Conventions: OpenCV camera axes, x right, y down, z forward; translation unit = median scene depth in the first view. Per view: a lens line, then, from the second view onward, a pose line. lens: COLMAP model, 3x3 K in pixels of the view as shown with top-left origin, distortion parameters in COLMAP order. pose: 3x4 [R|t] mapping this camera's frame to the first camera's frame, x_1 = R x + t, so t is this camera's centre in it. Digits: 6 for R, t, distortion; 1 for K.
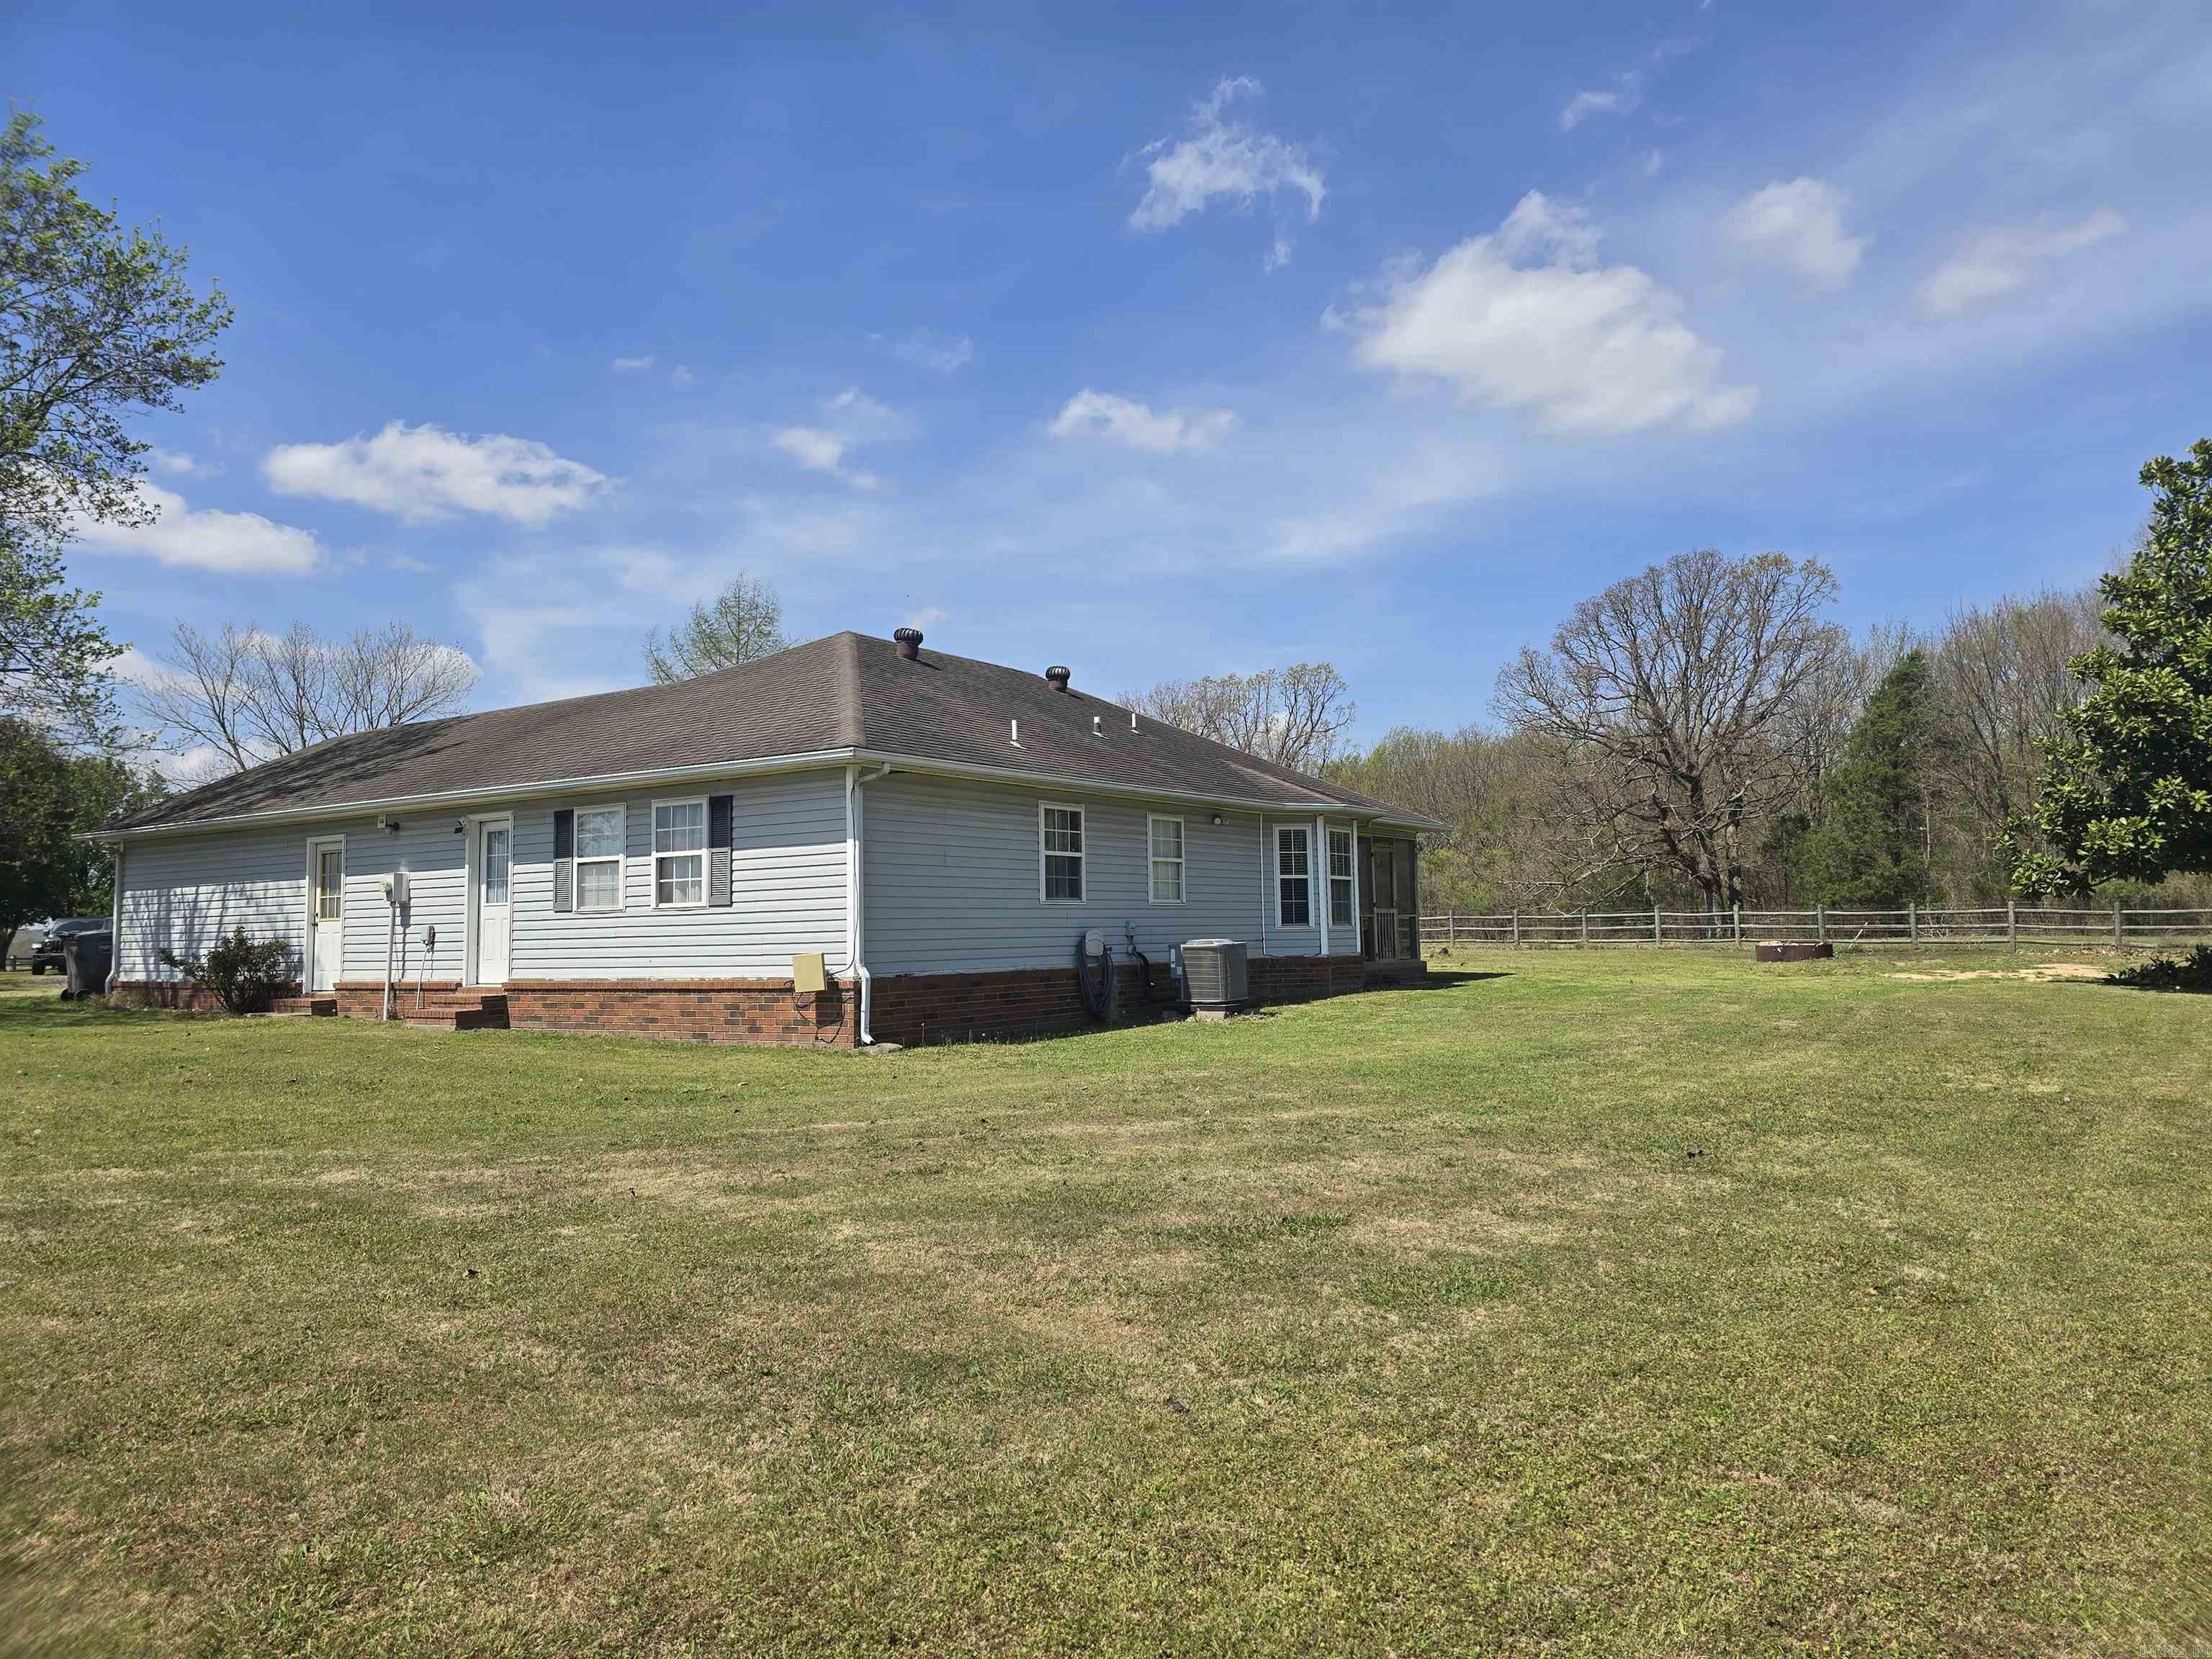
lens RADIAL K [[1466.2, 0, 1119.1], [0, 1466.2, 811.5], [0, 0, 1]] dist [0.061764, -0.068569]
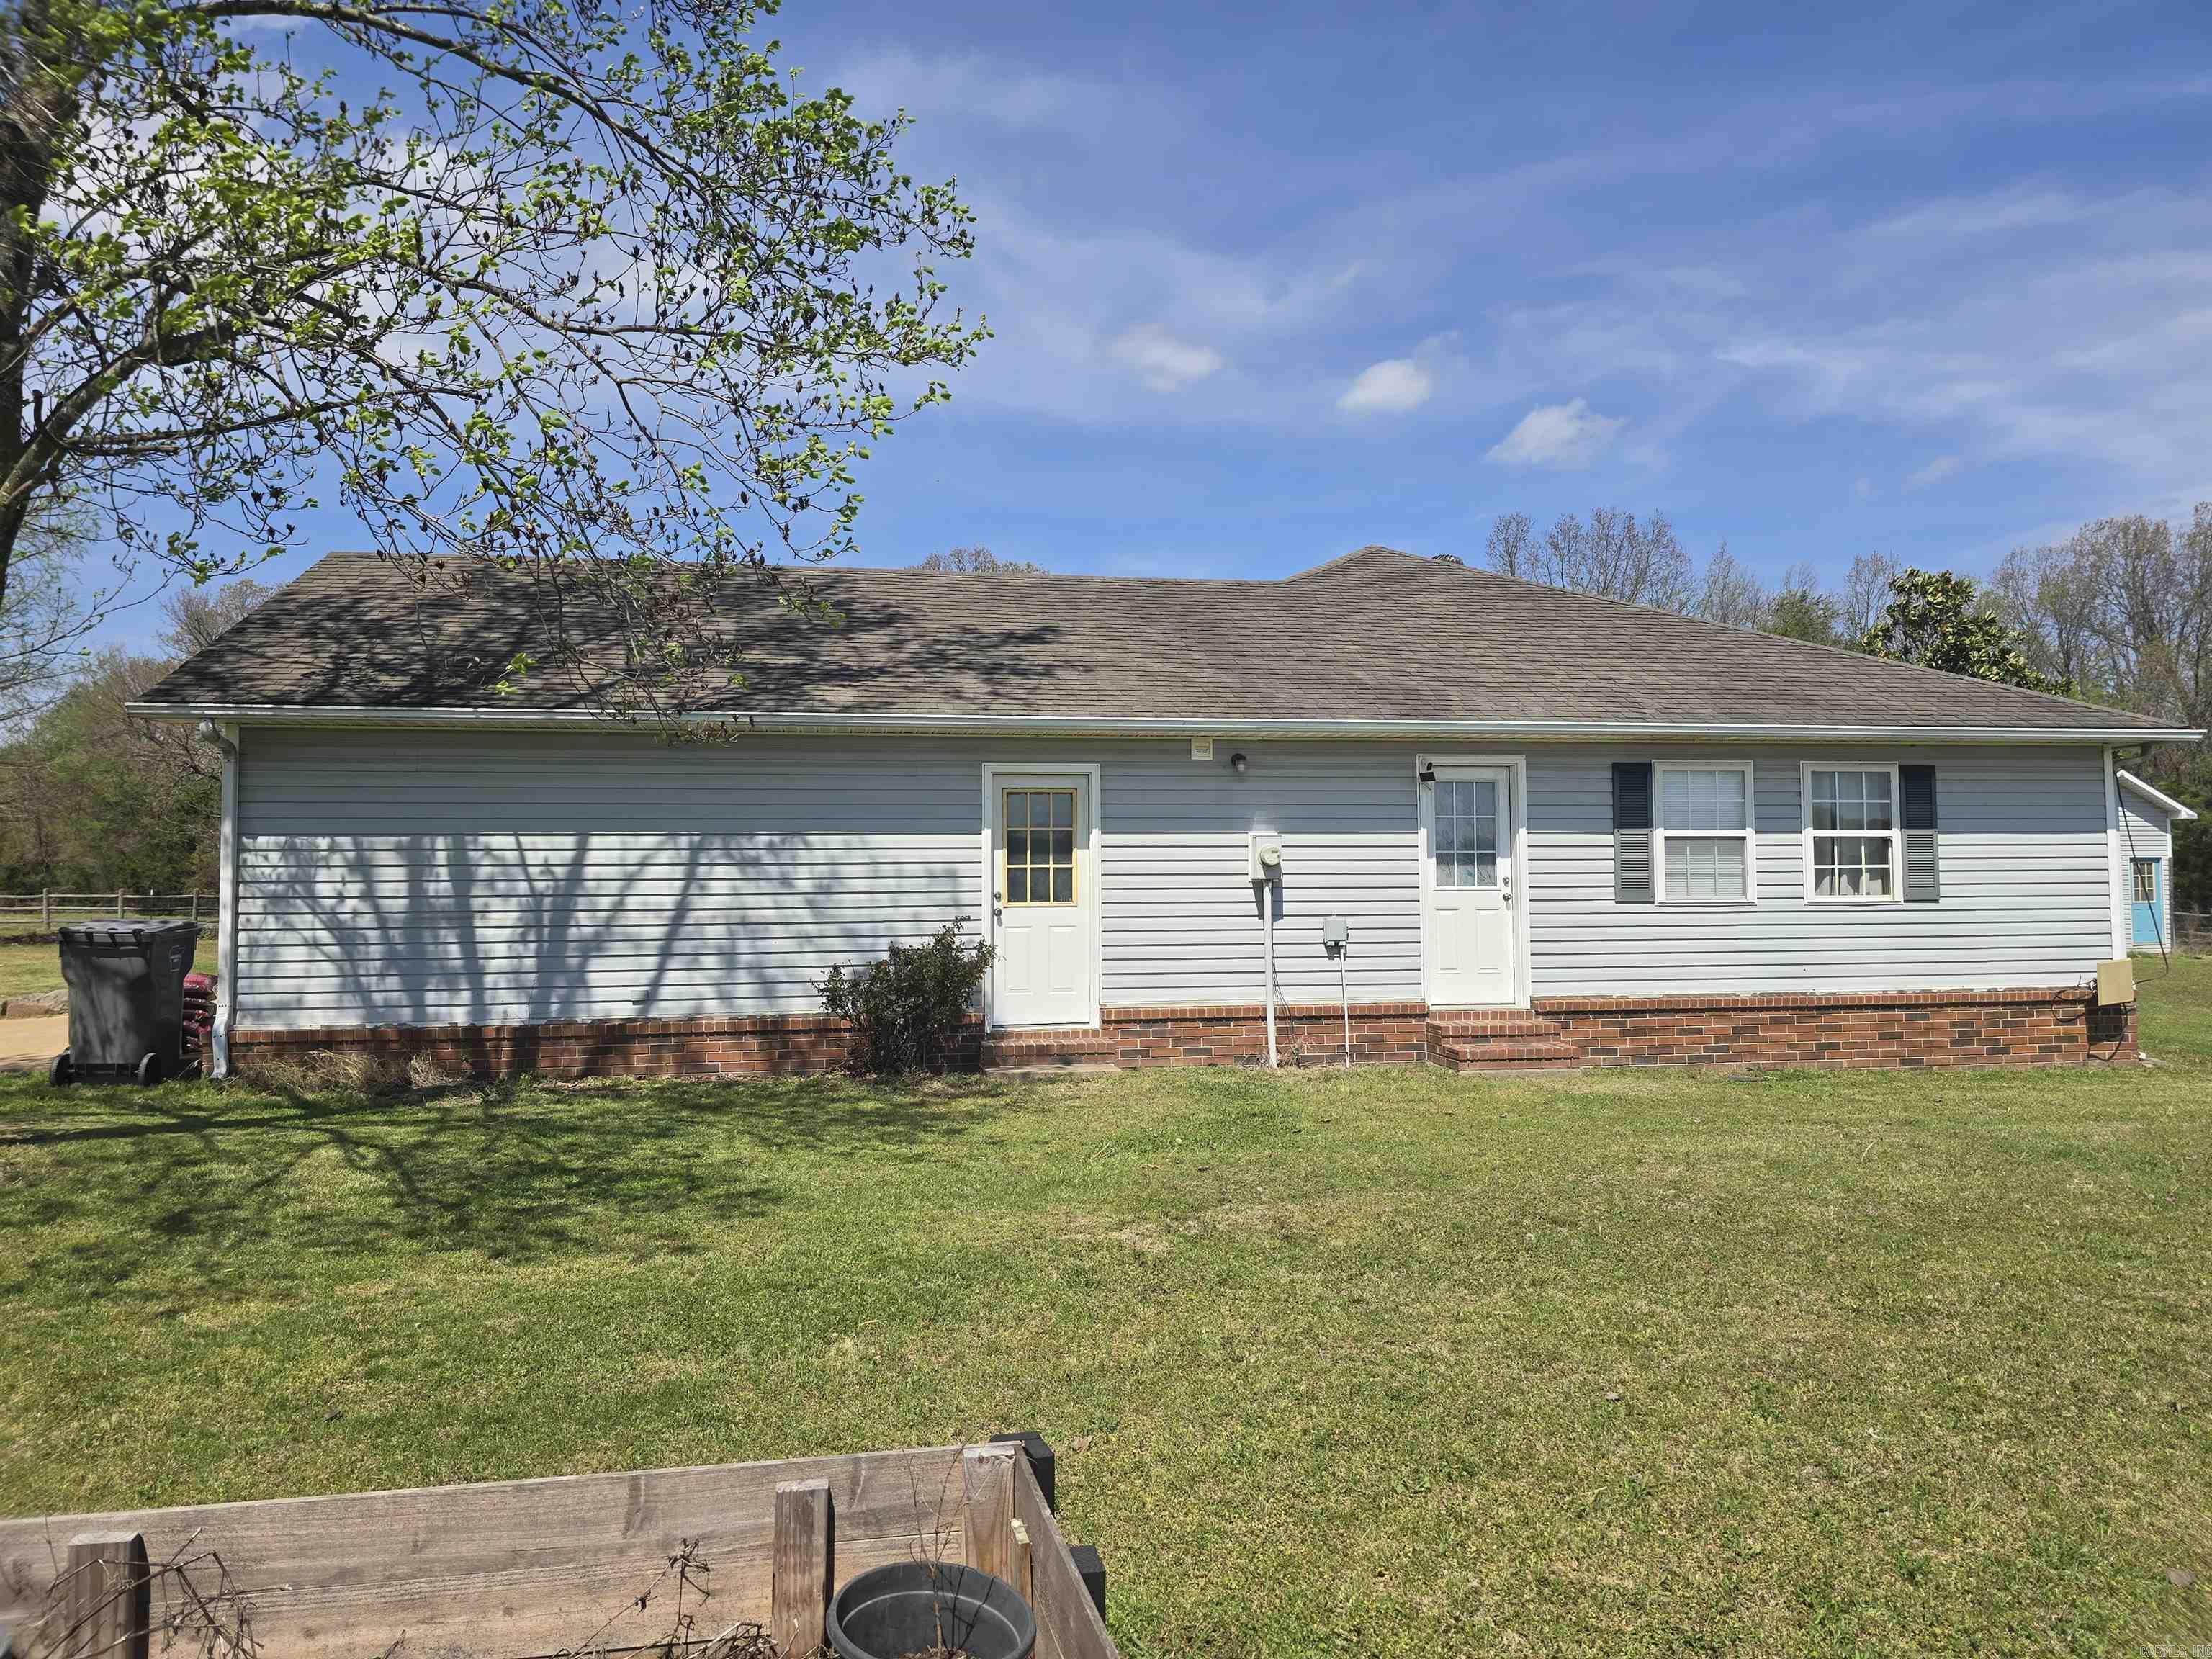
lens RADIAL K [[1466.2, 0, 1119.1], [0, 1466.2, 811.5], [0, 0, 1]] dist [0.061764, -0.068569]
pose [[0.736239, 0.057532, 0.674272, -1.090862], [-0.059816, 0.998012, -0.019841, 0.054713], [-0.674073, -0.025725, 0.738217, 0.660547]]
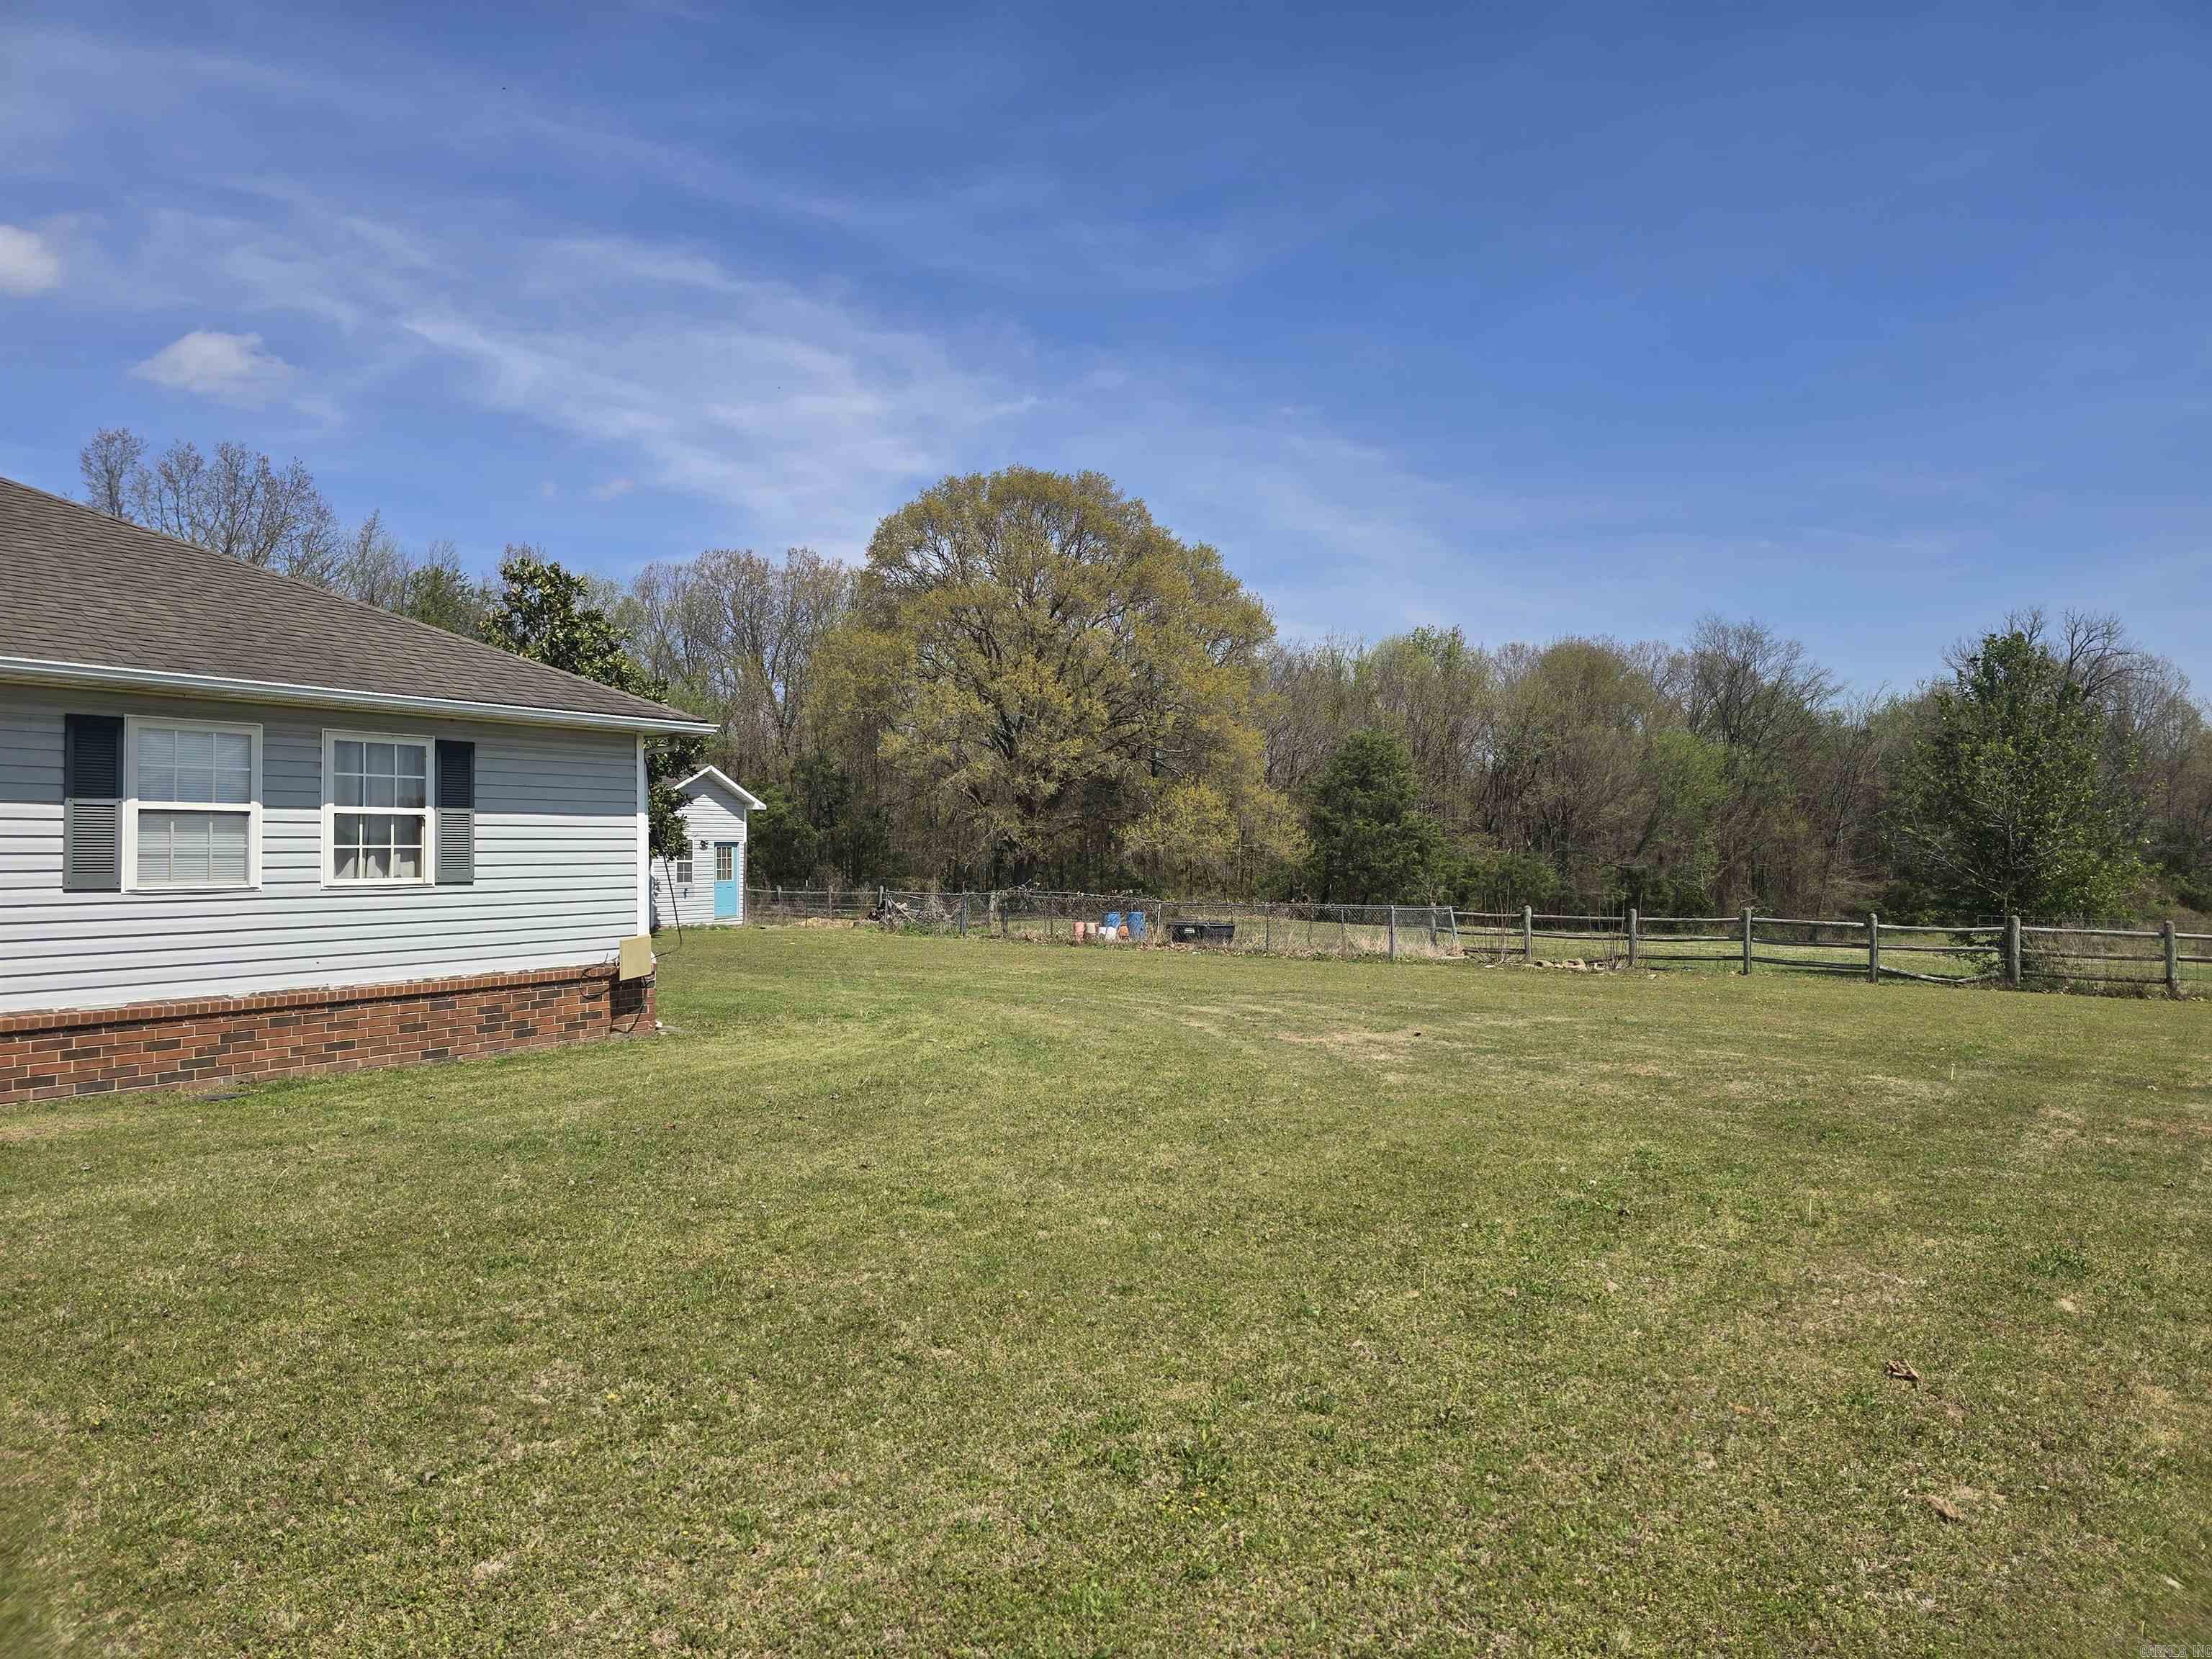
lens RADIAL K [[1466.2, 0, 1119.1], [0, 1466.2, 811.5], [0, 0, 1]] dist [0.061764, -0.068569]
pose [[-0.017435, 0.060495, 0.998016, -1.001042], [-0.056345, 0.996522, -0.061389, 0.051885], [-0.998259, -0.057304, -0.013966, 0.630805]]
